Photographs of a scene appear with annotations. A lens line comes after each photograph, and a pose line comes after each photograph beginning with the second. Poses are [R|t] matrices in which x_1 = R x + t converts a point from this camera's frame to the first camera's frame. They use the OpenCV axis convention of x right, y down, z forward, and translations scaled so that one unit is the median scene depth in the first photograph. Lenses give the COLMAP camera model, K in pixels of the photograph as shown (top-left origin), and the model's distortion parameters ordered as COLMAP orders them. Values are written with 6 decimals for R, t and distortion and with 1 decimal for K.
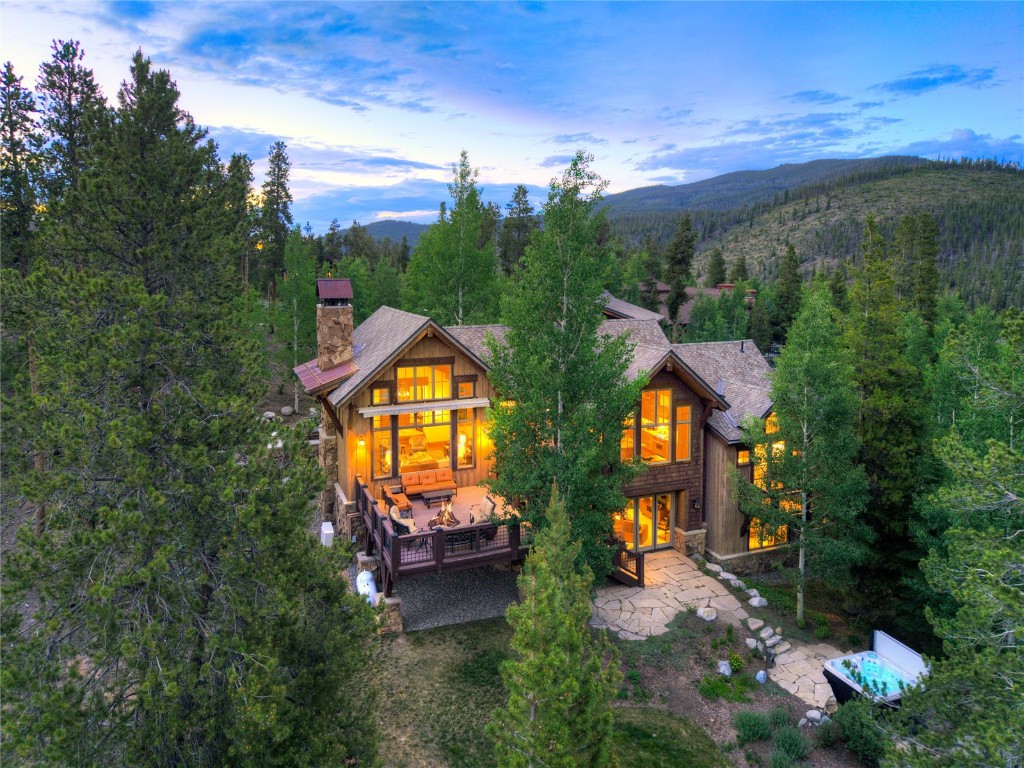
lens RADIAL K [[724.8, 0, 509.6], [0, 724.8, 288.7], [0, 0, 1]] dist [-0.006991, -0.000220]
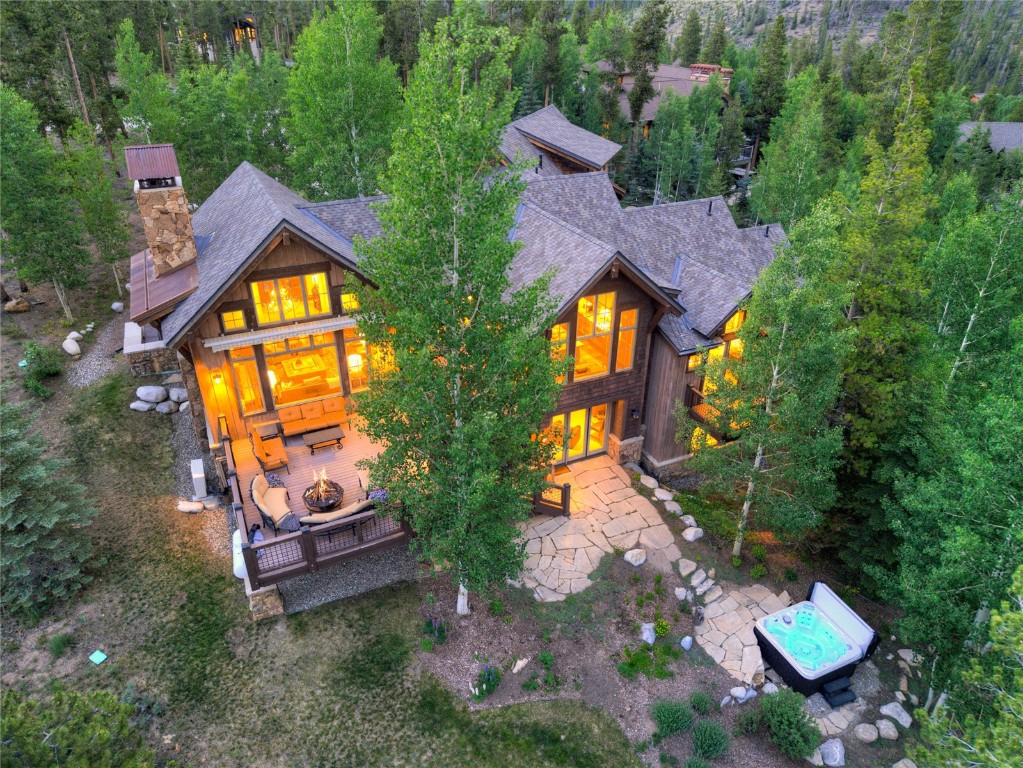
lens RADIAL K [[706.2, 0, 517.5], [0, 706.2, 384.0], [0, 0, 1]] dist [0.005329, -0.002199]
pose [[0.997979, -0.025760, 0.058088, 0.077137], [-0.002627, 0.896639, 0.442755, -0.126050], [-0.063489, -0.442013, 0.894759, 0.302991]]
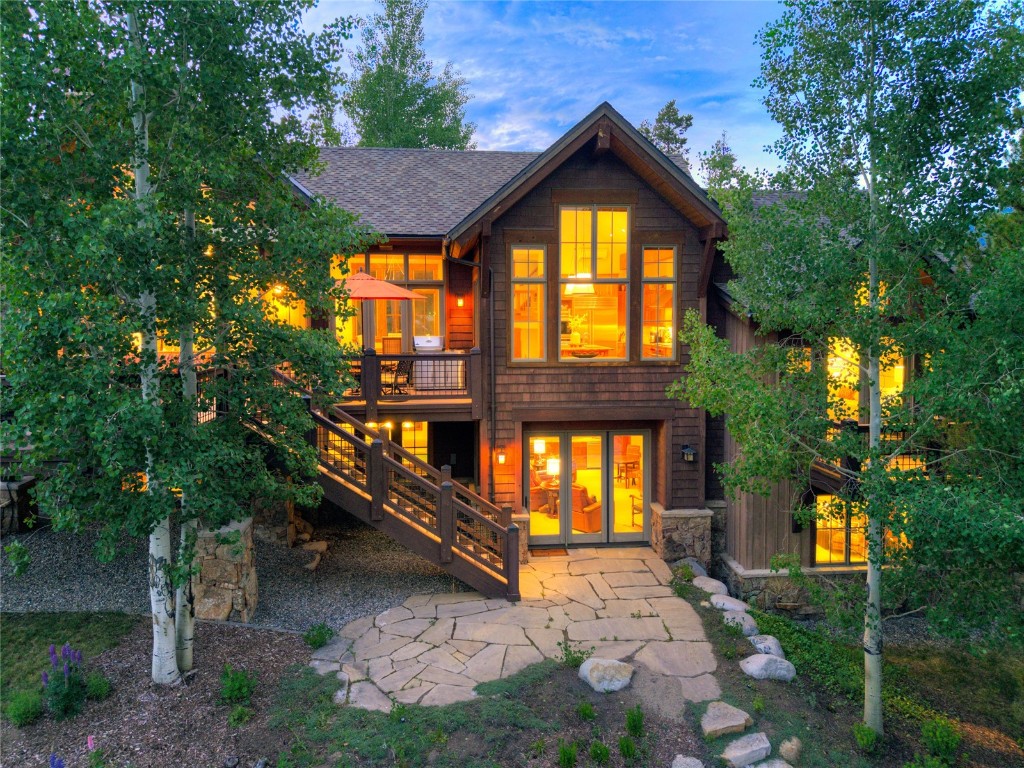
lens RADIAL K [[722.6, 0, 511.7], [0, 722.6, 332.2], [0, 0, 1]] dist [0.001305, 0.000512]
pose [[0.961472, 0.010833, -0.274688, 0.314734], [-0.014901, 0.999808, -0.012725, 0.256393], [0.274498, 0.016328, 0.961449, 0.576031]]
